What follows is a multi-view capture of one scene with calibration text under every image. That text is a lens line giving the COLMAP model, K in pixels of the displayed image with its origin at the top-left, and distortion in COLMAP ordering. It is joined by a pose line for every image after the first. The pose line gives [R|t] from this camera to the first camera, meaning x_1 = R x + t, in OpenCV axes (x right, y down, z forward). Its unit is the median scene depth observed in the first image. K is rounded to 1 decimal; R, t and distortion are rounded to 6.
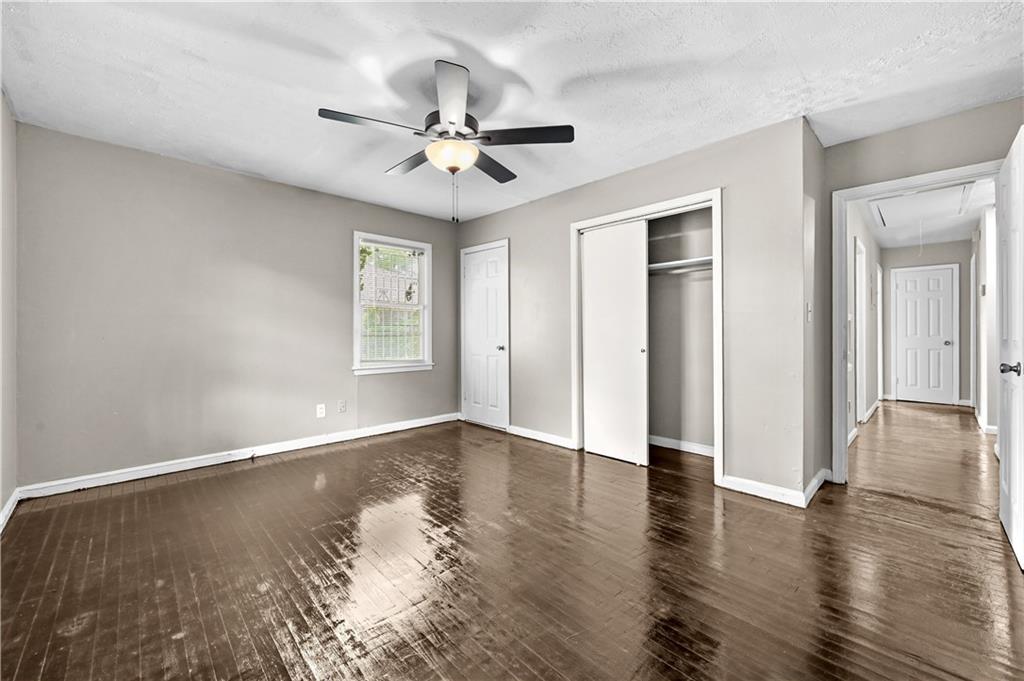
lens RADIAL K [[407.5, 0, 513.5], [0, 407.5, 334.7], [0, 0, 1]] dist [-0.002056, -0.000075]
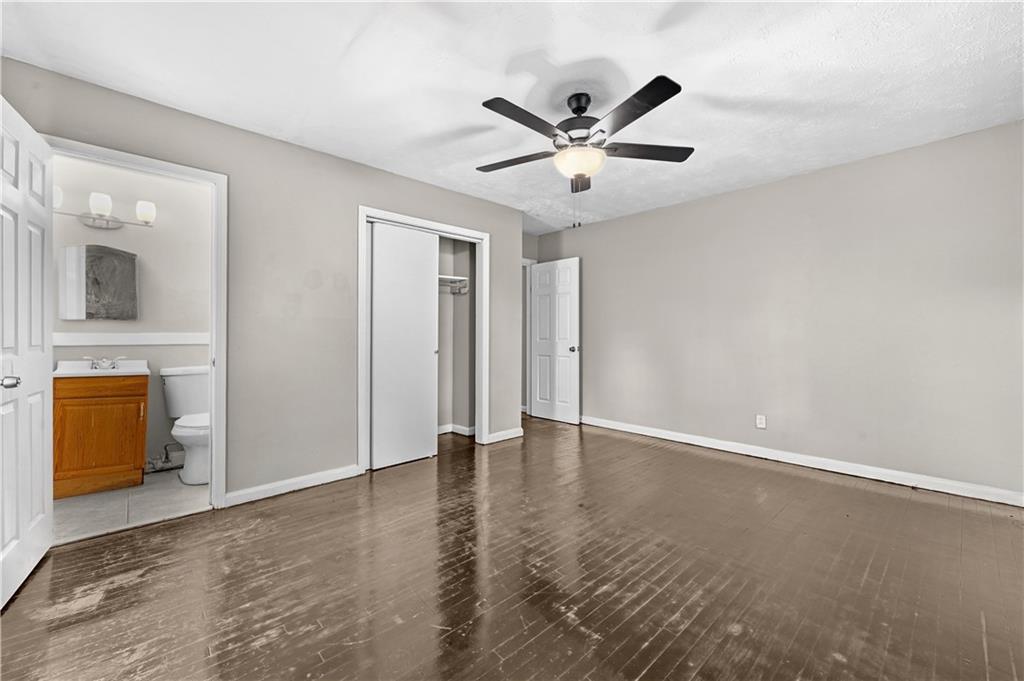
lens RADIAL K [[407.5, 0, 513.5], [0, 407.5, 334.7], [0, 0, 1]] dist [-0.002056, -0.000075]
pose [[0.013789, 0.000857, 0.999905, -1.020317], [0.007701, 0.999970, -0.000964, -0.005265], [-0.999875, 0.007714, 0.013782, 0.998038]]
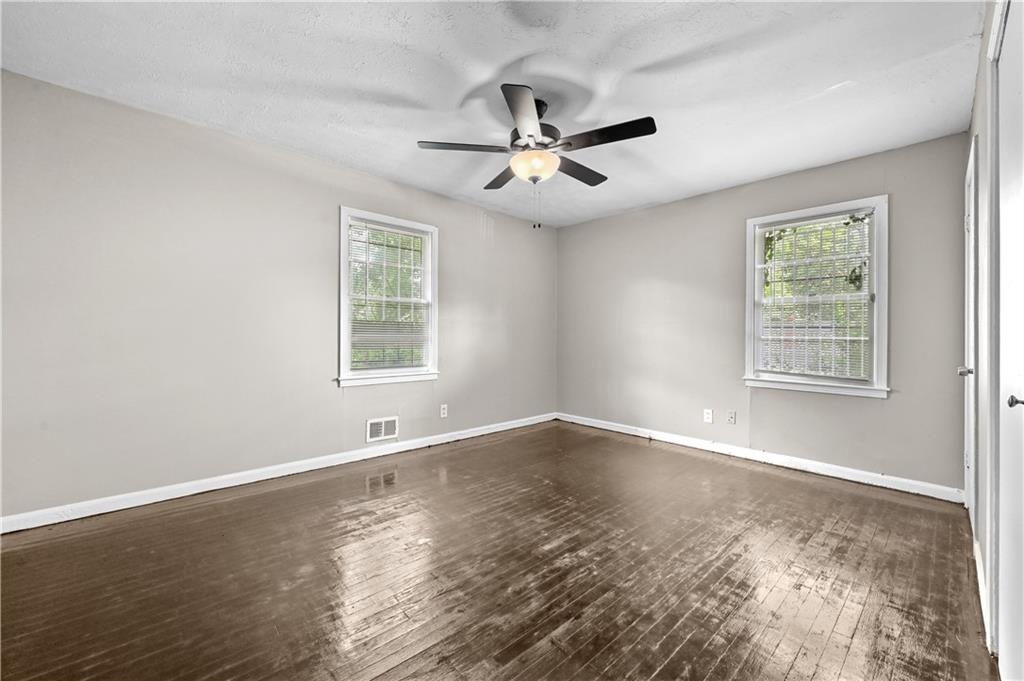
lens RADIAL K [[407.5, 0, 513.5], [0, 407.5, 334.7], [0, 0, 1]] dist [-0.002056, -0.000075]
pose [[-0.015578, 0.002760, -0.999875, 0.786371], [-0.018042, 0.999833, 0.003041, -0.003315], [0.999716, 0.018088, -0.015526, 0.835814]]
